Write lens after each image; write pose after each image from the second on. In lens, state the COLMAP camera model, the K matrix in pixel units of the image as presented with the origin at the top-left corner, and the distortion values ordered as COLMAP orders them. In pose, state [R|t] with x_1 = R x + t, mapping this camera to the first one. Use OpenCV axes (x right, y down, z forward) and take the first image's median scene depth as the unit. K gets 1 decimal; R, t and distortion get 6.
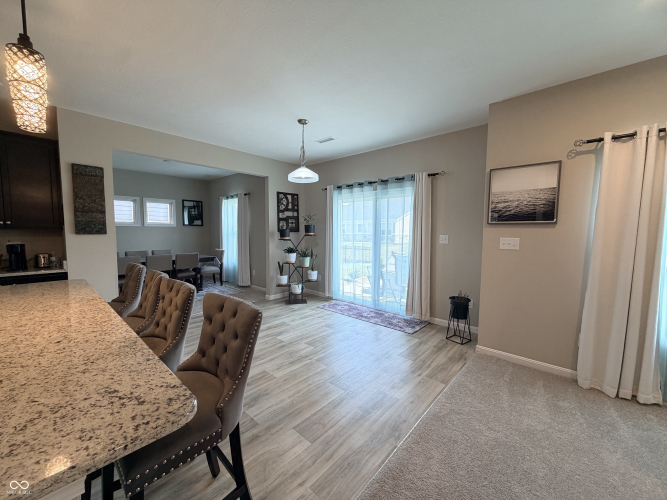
lens RADIAL K [[266.9, 0, 332.2], [0, 266.9, 249.2], [0, 0, 1]] dist [0.001180, -0.000602]
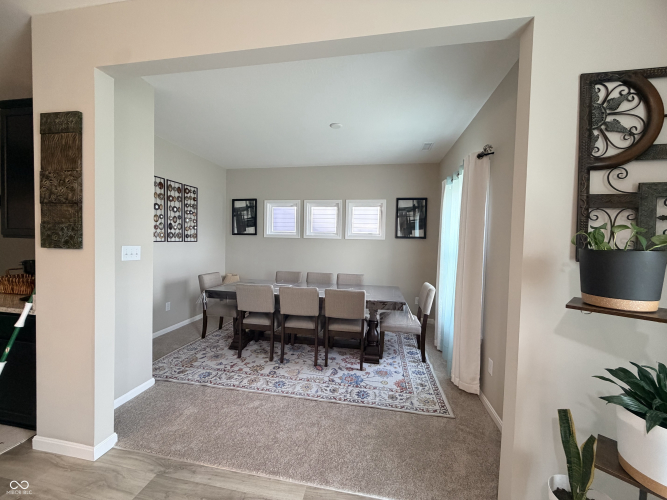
lens RADIAL K [[266.9, 0, 332.2], [0, 266.9, 250.9], [0, 0, 1]] dist [0.001180, -0.000602]
pose [[0.532078, 0.037344, -0.845872, -0.133664], [-0.081970, 0.996606, -0.007562, -0.058329], [0.842718, 0.073360, 0.533333, 0.764315]]
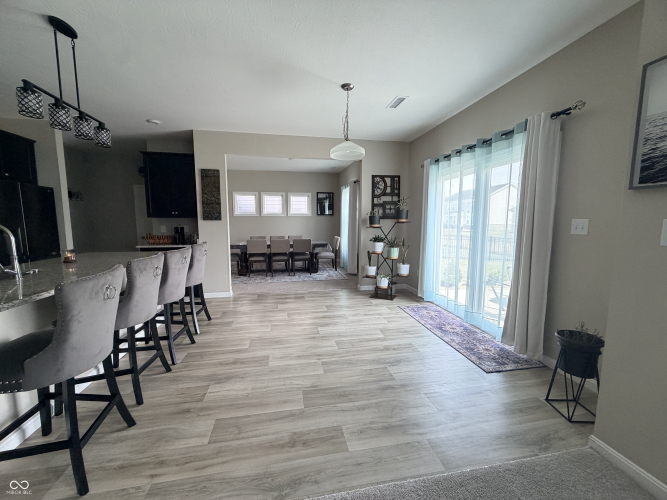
lens RADIAL K [[266.9, 0, 331.5], [0, 266.9, 248.6], [0, 0, 1]] dist [0.001180, -0.000602]
pose [[0.795623, 0.056619, -0.603140, 0.266190], [-0.038671, 0.998339, 0.042705, 0.004264], [0.604556, -0.010653, 0.796491, 0.187580]]
